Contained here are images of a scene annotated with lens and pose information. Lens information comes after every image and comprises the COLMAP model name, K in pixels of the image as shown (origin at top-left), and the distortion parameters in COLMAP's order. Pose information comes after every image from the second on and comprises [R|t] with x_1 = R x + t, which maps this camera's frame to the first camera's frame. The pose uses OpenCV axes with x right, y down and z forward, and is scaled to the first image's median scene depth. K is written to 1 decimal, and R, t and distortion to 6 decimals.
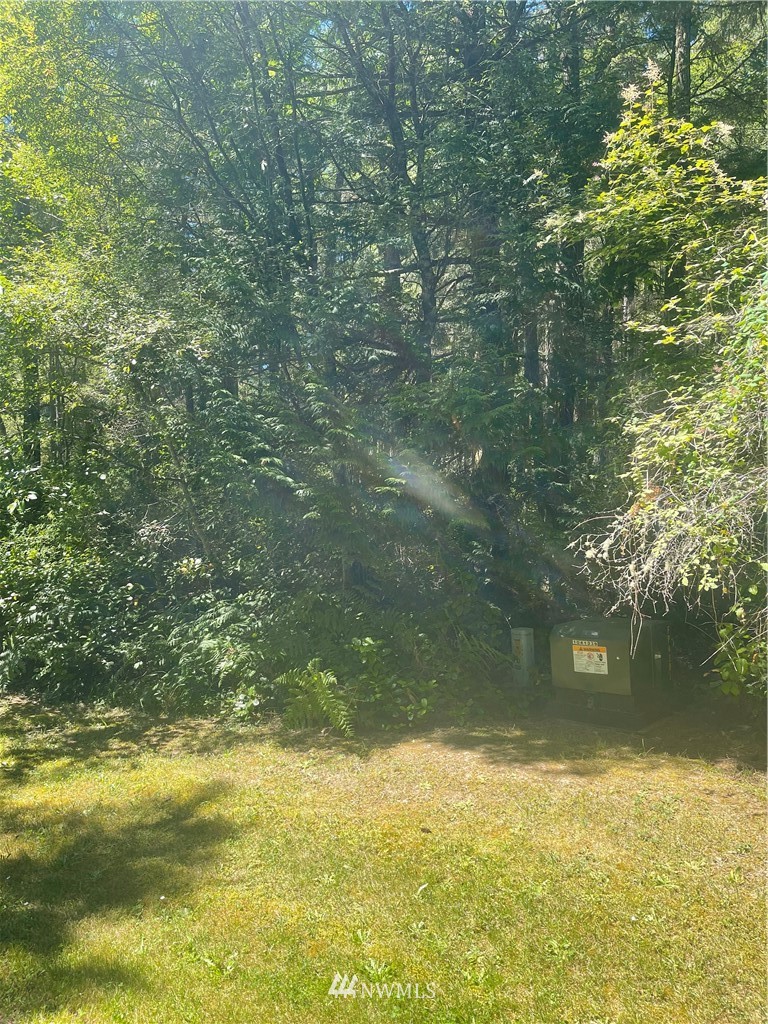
lens RADIAL K [[779.2, 0, 384.0], [0, 779.2, 512.0], [0, 0, 1]] dist [0.103545, -0.121037]
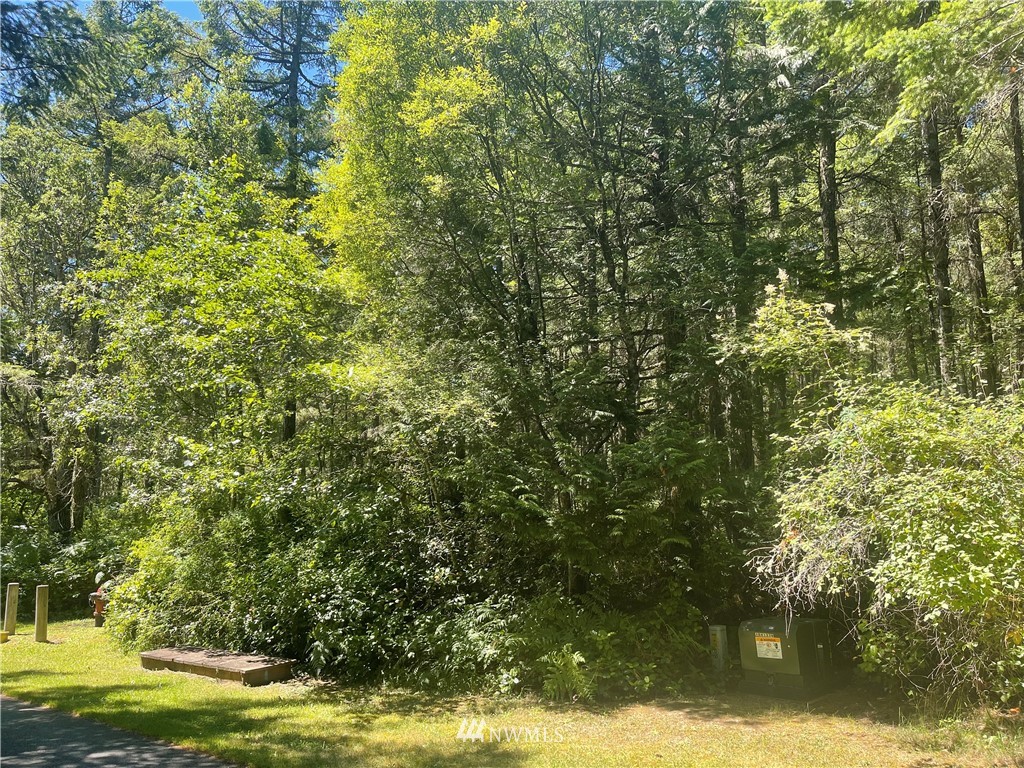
lens RADIAL K [[779.2, 0, 516.5], [0, 779.2, 390.8], [0, 0, 1]] dist [0.103545, -0.121037]
pose [[0.997913, -0.010819, -0.063657, -0.082194], [0.000502, 0.987134, -0.159897, -0.033267], [0.064568, 0.159532, 0.985079, -0.449438]]
